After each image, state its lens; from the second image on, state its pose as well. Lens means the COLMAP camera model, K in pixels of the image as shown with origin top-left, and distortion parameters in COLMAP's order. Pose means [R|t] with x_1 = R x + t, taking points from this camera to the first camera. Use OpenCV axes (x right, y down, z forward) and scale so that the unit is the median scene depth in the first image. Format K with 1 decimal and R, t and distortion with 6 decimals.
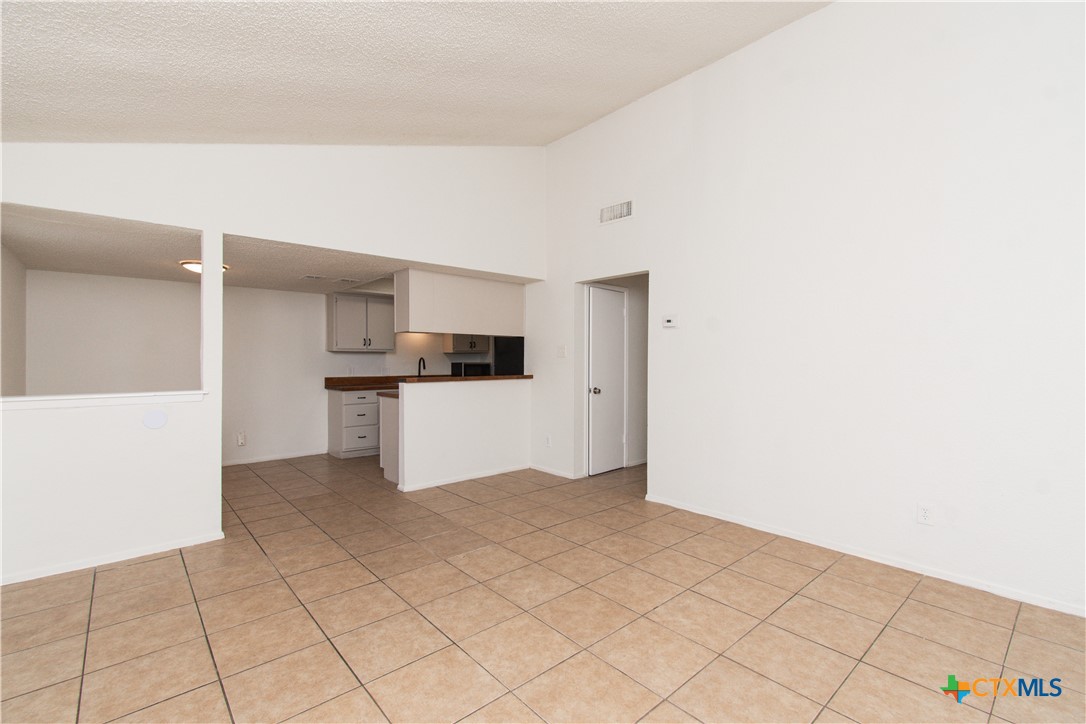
lens RADIAL K [[475.8, 0, 540.2], [0, 475.8, 359.7], [0, 0, 1]] dist [0.001603, -0.000755]
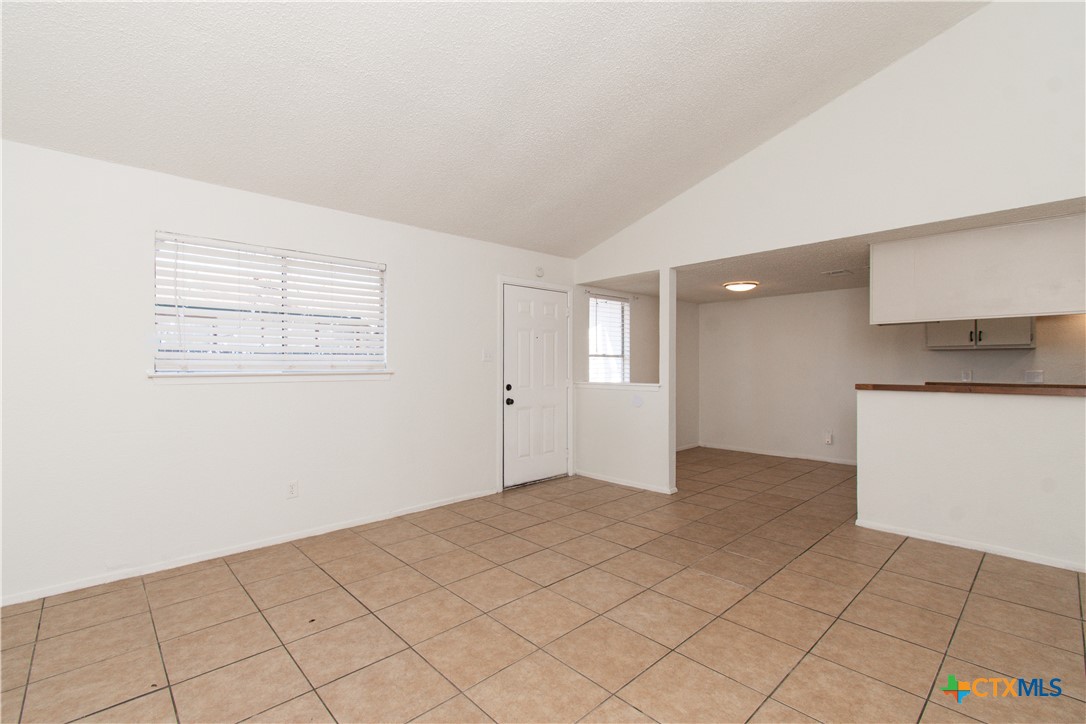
lens RADIAL K [[475.8, 0, 539.5], [0, 475.8, 362.8], [0, 0, 1]] dist [0.001603, -0.000755]
pose [[0.036941, -0.001686, -0.999316, 0.733277], [0.005300, 0.999985, -0.001491, 0.002990], [0.999303, -0.005241, 0.036950, 0.641106]]
